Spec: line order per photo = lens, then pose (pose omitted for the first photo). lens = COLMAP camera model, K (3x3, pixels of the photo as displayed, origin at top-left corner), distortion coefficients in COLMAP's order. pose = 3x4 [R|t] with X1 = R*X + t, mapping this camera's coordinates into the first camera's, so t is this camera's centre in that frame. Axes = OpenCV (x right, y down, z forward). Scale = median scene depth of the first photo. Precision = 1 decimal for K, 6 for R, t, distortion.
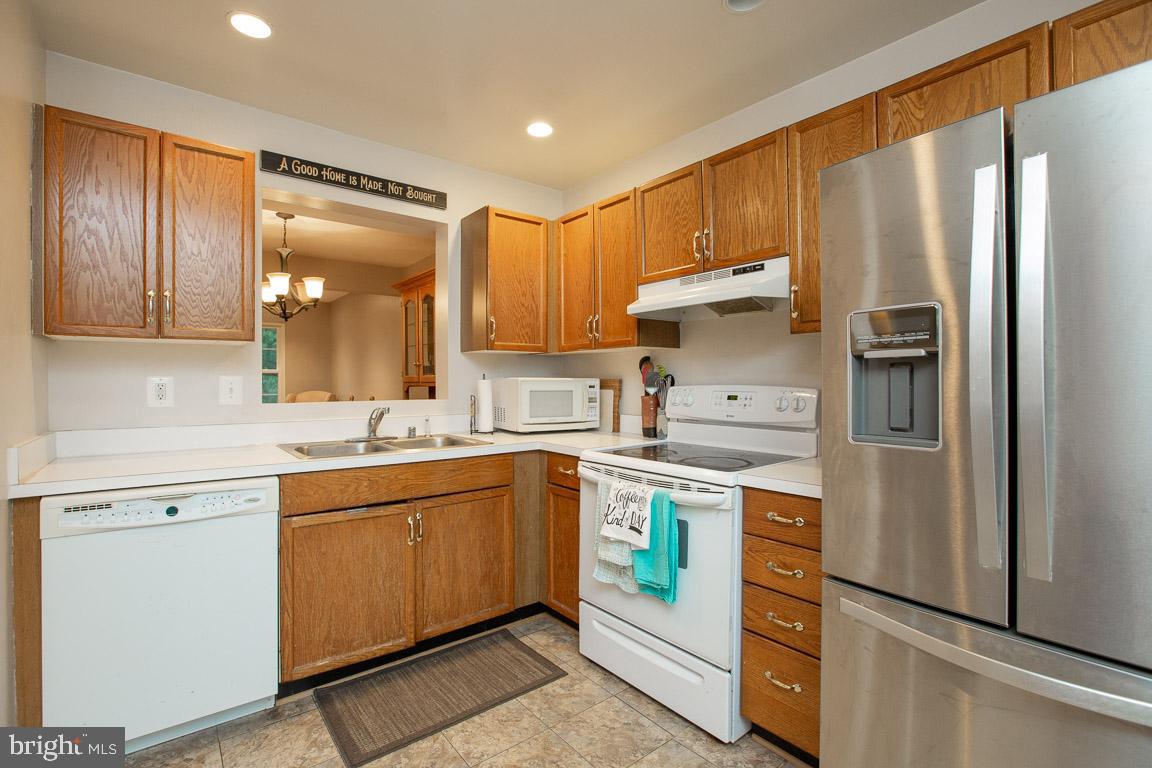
lens RADIAL K [[524.2, 0, 581.2], [0, 524.2, 382.1], [0, 0, 1]] dist [-0.048988, 0.020635]
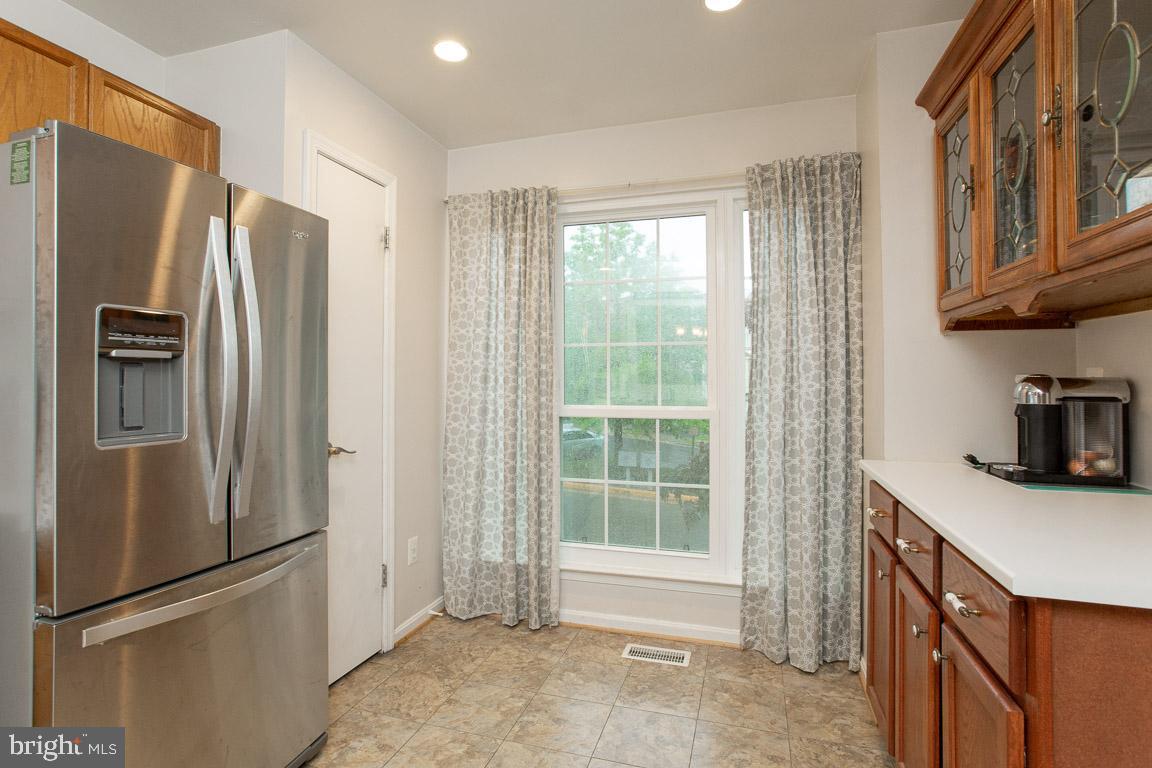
lens RADIAL K [[573.2, 0, 572.0], [0, 573.2, 376.3], [0, 0, 1]] dist [-0.001239, -0.000229]
pose [[-0.556608, 0.009946, 0.830716, -0.442826], [0.000618, 0.999933, -0.011558, 0.001333], [-0.830775, -0.005920, -0.556577, 0.503635]]
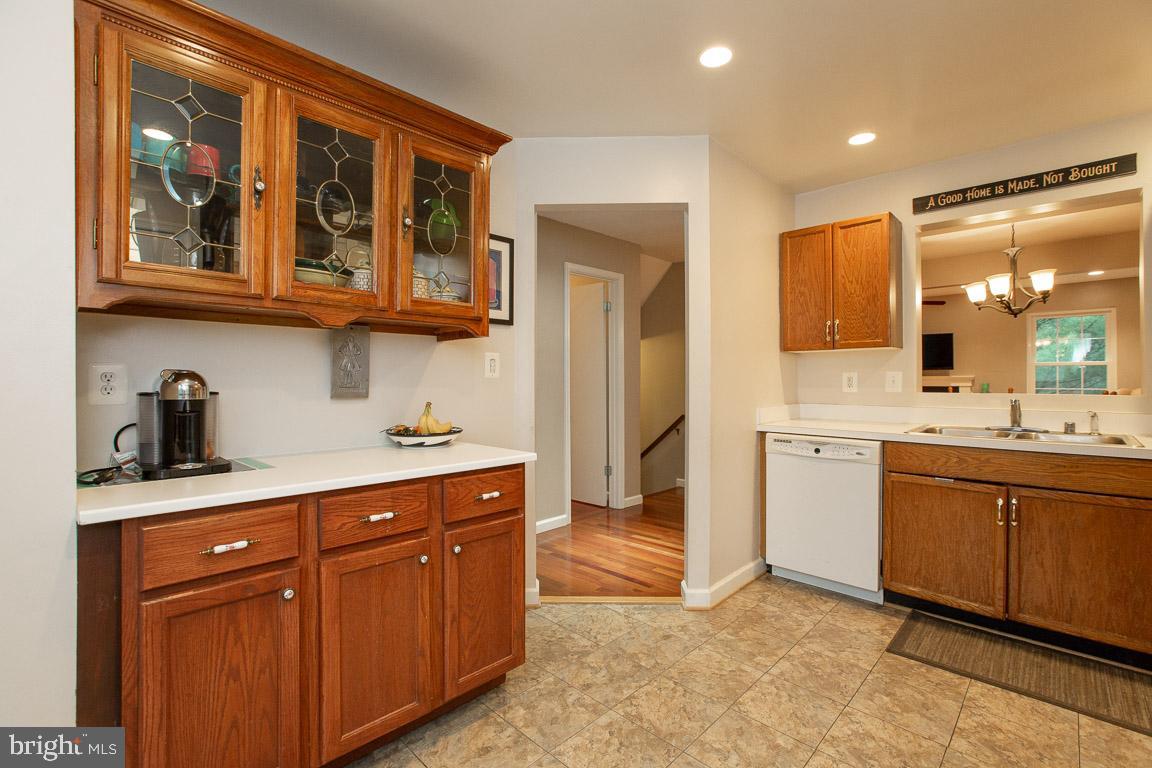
lens RADIAL K [[522.3, 0, 583.5], [0, 522.3, 378.9], [0, 0, 1]] dist [-0.050791, 0.027850]
pose [[0.132197, 0.003341, -0.991218, 0.637540], [0.002939, 0.999989, 0.003763, 0.000209], [0.991219, -0.003411, 0.132185, -0.009932]]
